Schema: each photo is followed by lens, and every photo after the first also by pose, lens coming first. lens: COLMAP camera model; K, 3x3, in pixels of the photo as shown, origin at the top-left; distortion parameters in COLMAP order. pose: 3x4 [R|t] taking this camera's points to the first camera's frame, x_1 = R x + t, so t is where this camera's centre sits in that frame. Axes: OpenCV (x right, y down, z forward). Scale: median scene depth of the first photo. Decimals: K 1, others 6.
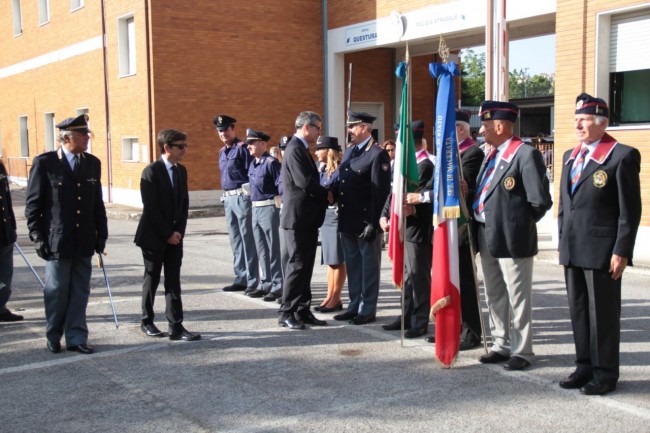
lens RADIAL K [[838.7, 0, 325.0], [0, 838.7, 216.5], [0, 0, 1]] dist [0.132272, 0.062011]
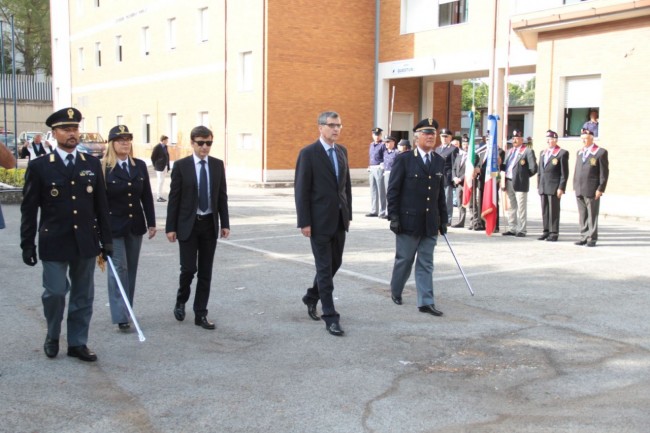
lens RADIAL K [[838.7, 0, 325.0], [0, 838.7, 216.5], [0, 0, 1]] dist [0.132272, 0.062011]
pose [[0.998900, 0.025243, 0.039515, -0.303768], [-0.025639, 0.999626, 0.009536, 0.073664], [-0.039260, -0.010539, 0.999173, -0.995291]]
